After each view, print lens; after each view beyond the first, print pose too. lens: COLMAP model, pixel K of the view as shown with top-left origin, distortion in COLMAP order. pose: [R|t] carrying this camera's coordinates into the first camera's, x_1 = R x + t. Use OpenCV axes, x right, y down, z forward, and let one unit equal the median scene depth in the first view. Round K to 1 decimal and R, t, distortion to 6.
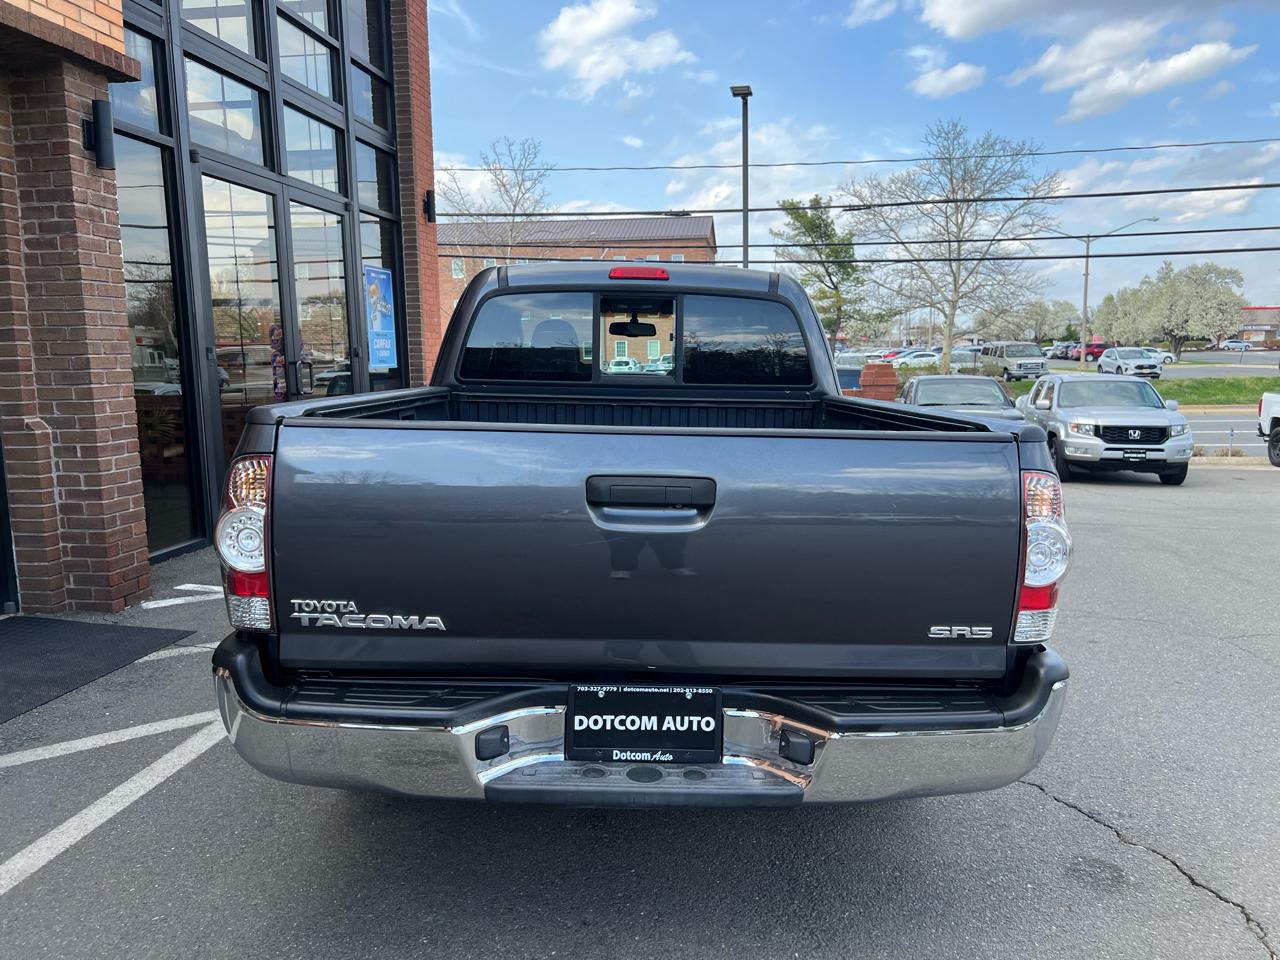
lens RADIAL K [[966.1, 0, 647.9], [0, 966.1, 484.5], [0, 0, 1]] dist [0.049031, -0.052880]
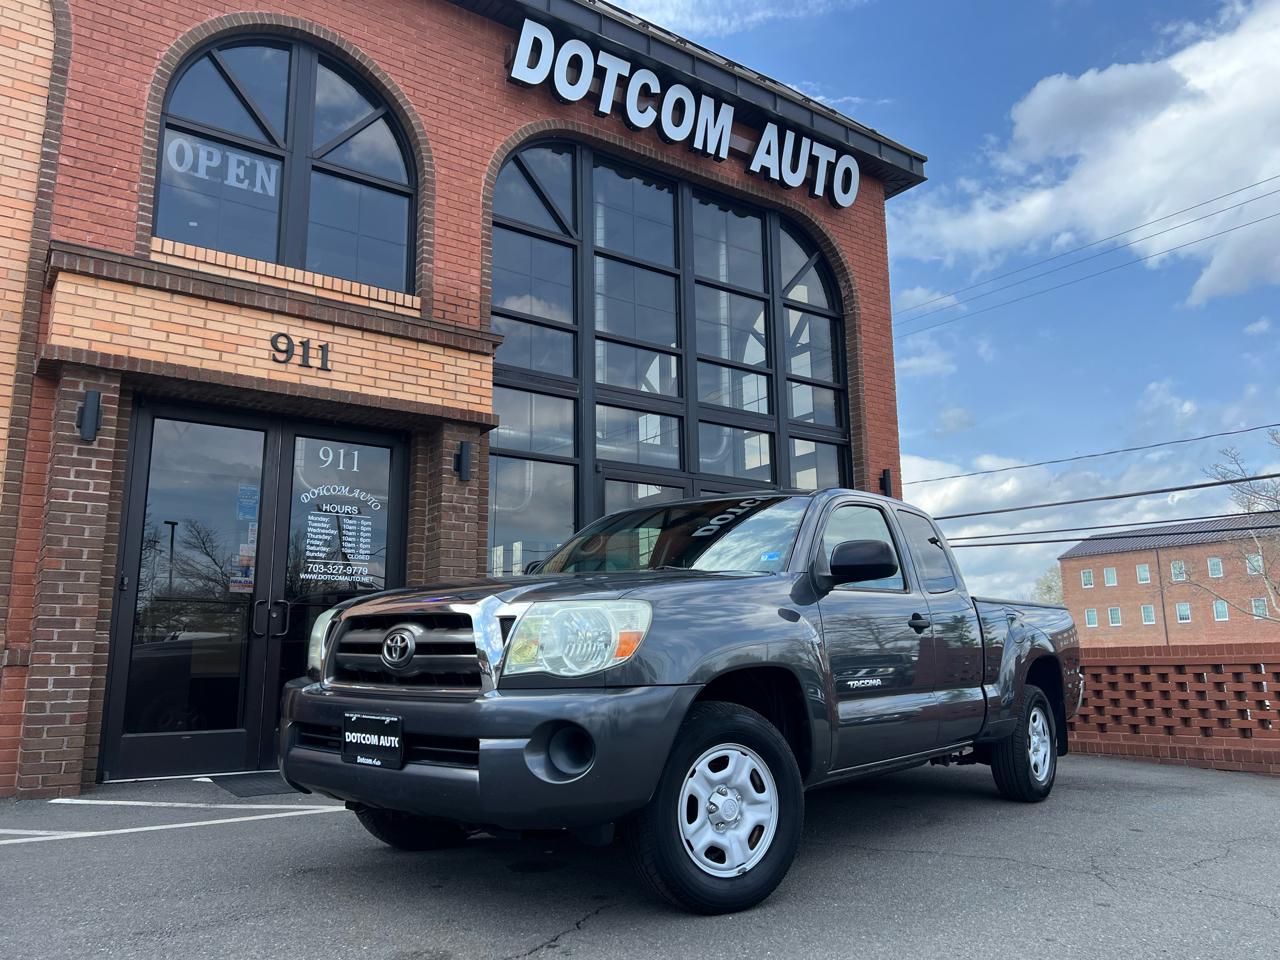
lens RADIAL K [[966.1, 0, 645.6], [0, 966.1, 482.9], [0, 0, 1]] dist [0.049031, -0.052880]
pose [[0.681377, -0.139303, -0.718554, 1.035418], [-0.095304, 0.956478, -0.275801, 0.121377], [0.725701, 0.256406, 0.638447, 0.253293]]
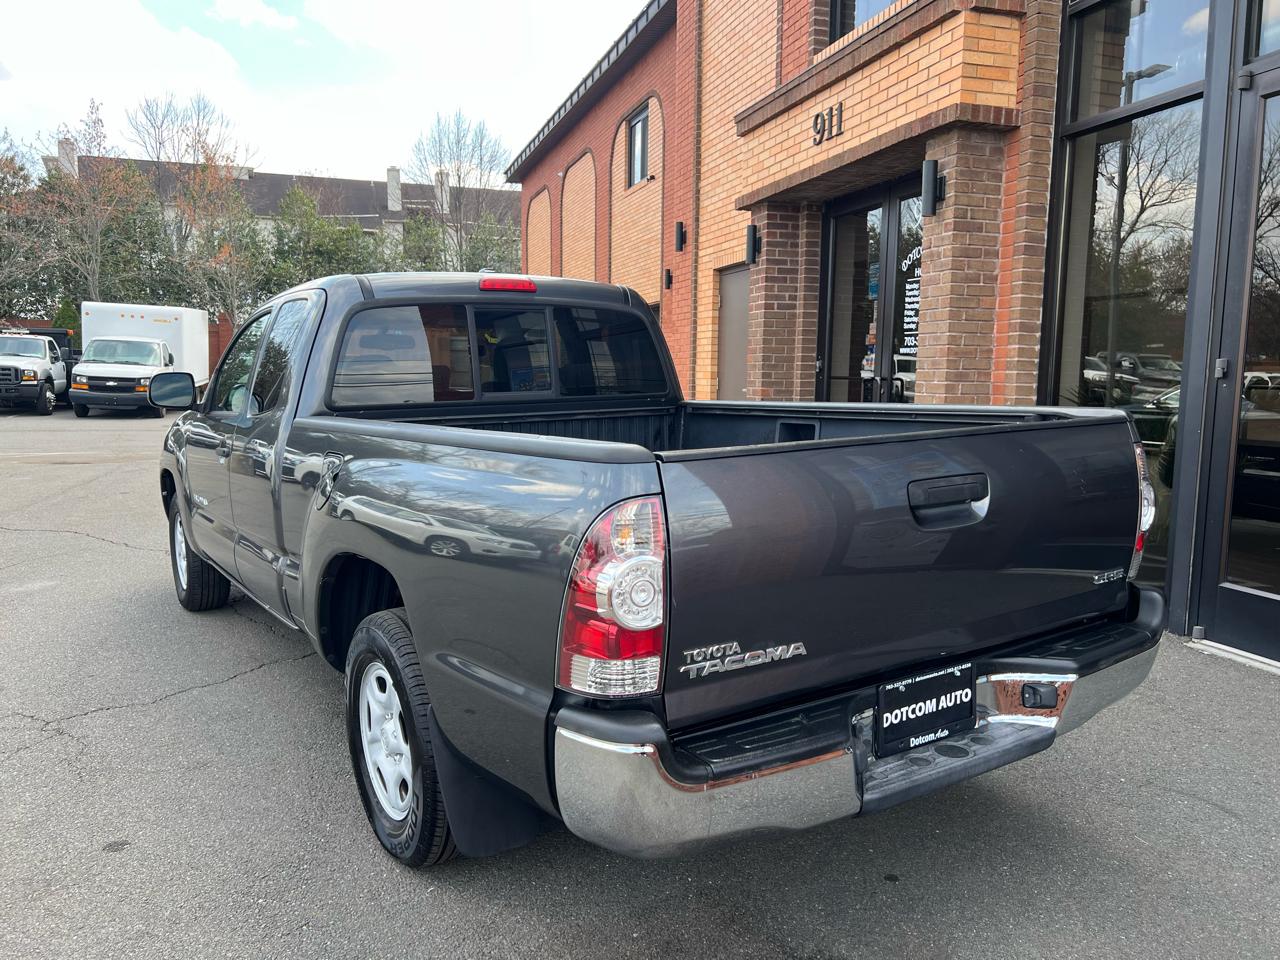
lens RADIAL K [[966.1, 0, 639.2], [0, 966.1, 483.0], [0, 0, 1]] dist [0.049031, -0.052880]
pose [[-0.907052, 0.047908, -0.418284, 0.374385], [-0.059693, 0.968834, 0.240411, -0.350422], [0.416766, 0.243034, -0.875923, 2.566560]]
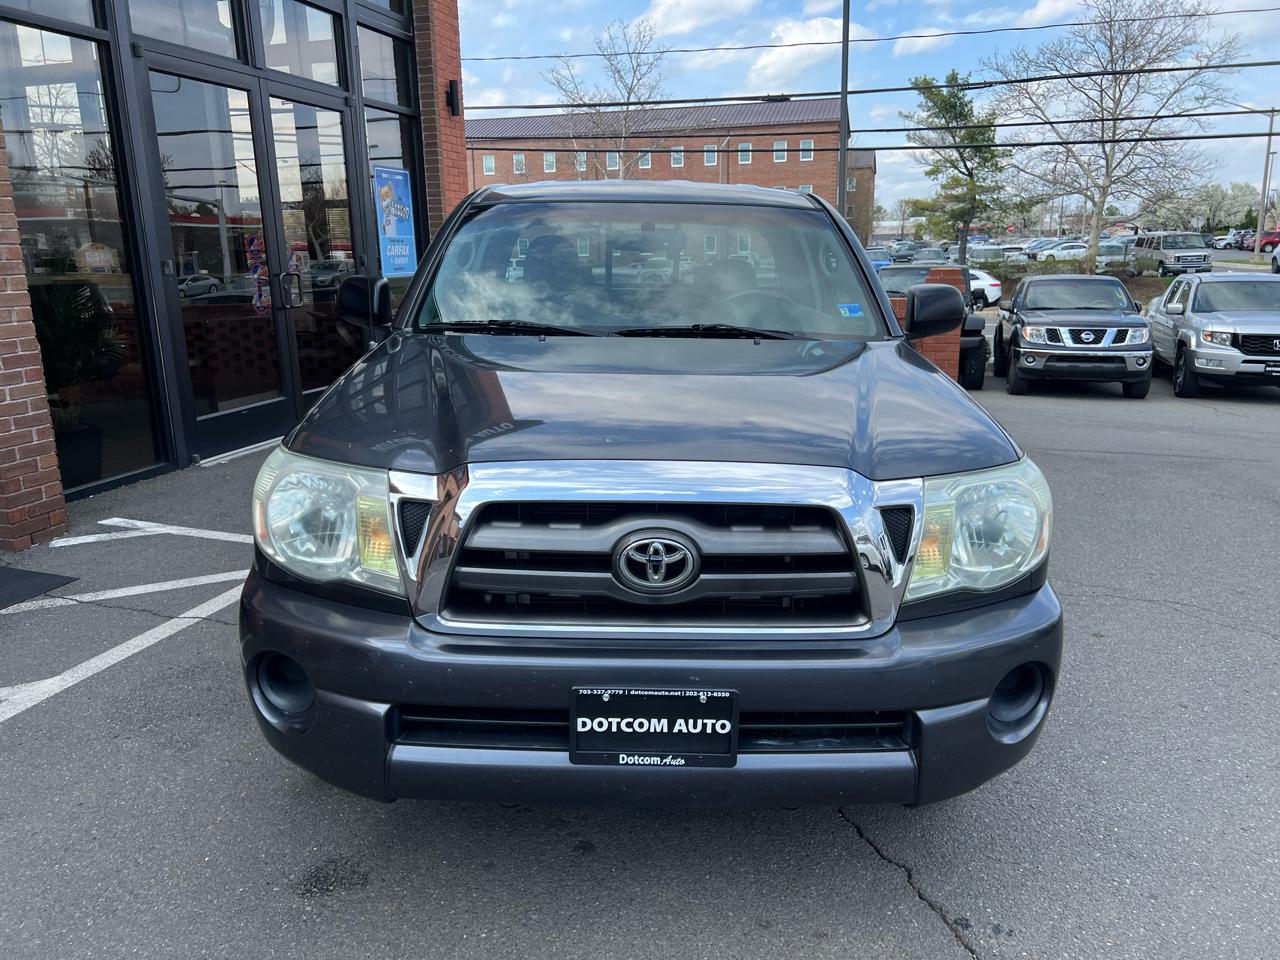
lens RADIAL K [[966.1, 0, 639.0], [0, 966.1, 473.8], [0, 0, 1]] dist [0.049031, -0.052880]
pose [[0.989673, 0.026364, -0.140899, 0.246556], [-0.012797, 0.995266, 0.096339, -0.057719], [0.142772, -0.093542, 0.985325, 0.209386]]
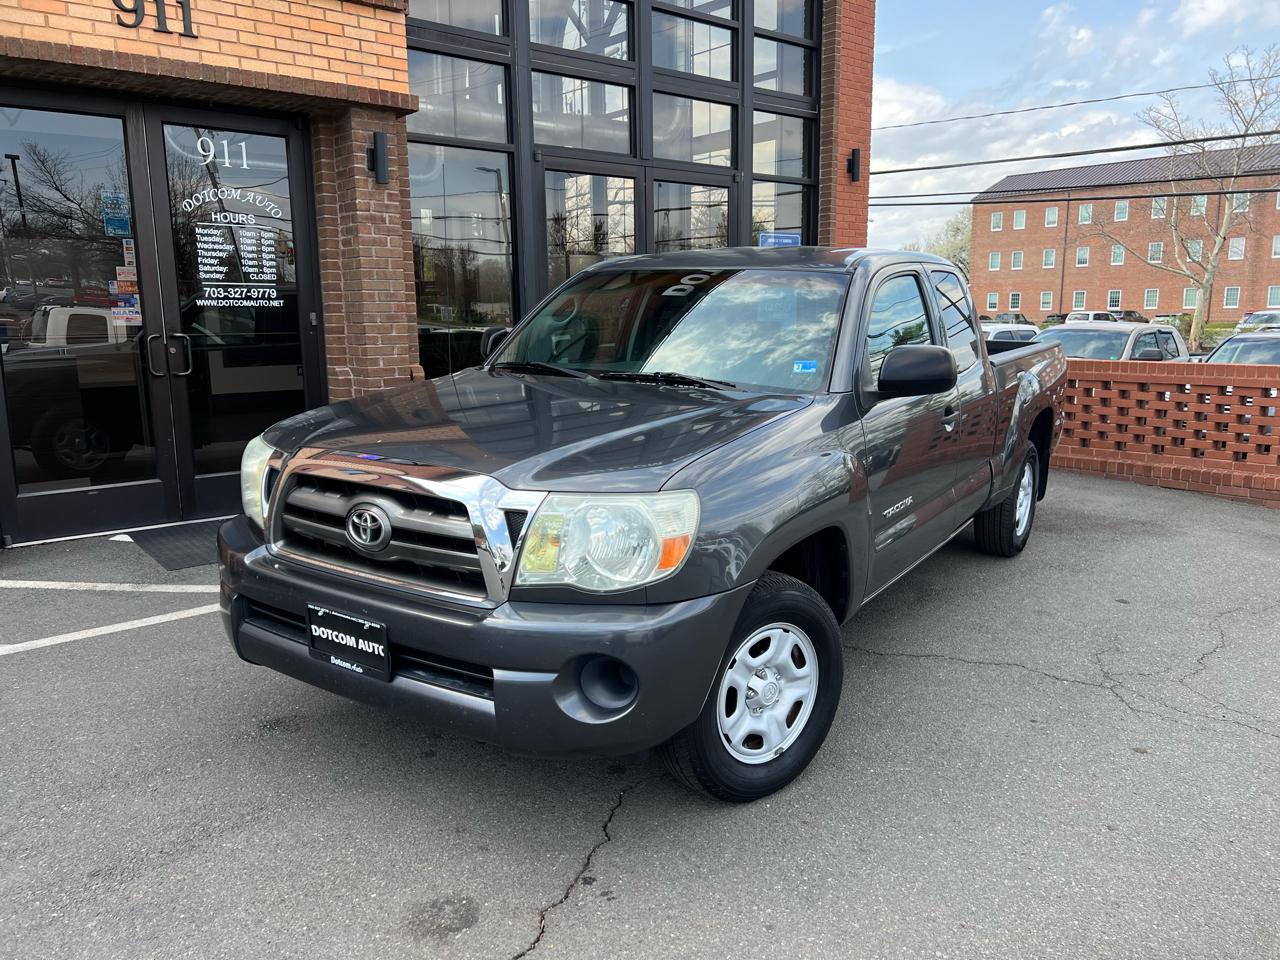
lens RADIAL K [[966.1, 0, 636.1], [0, 966.1, 482.7], [0, 0, 1]] dist [0.049031, -0.052880]
pose [[0.743130, 0.121035, -0.658109, 0.814535], [-0.088966, 0.992645, 0.082101, -0.073173], [0.663206, -0.002462, 0.748433, 0.300038]]
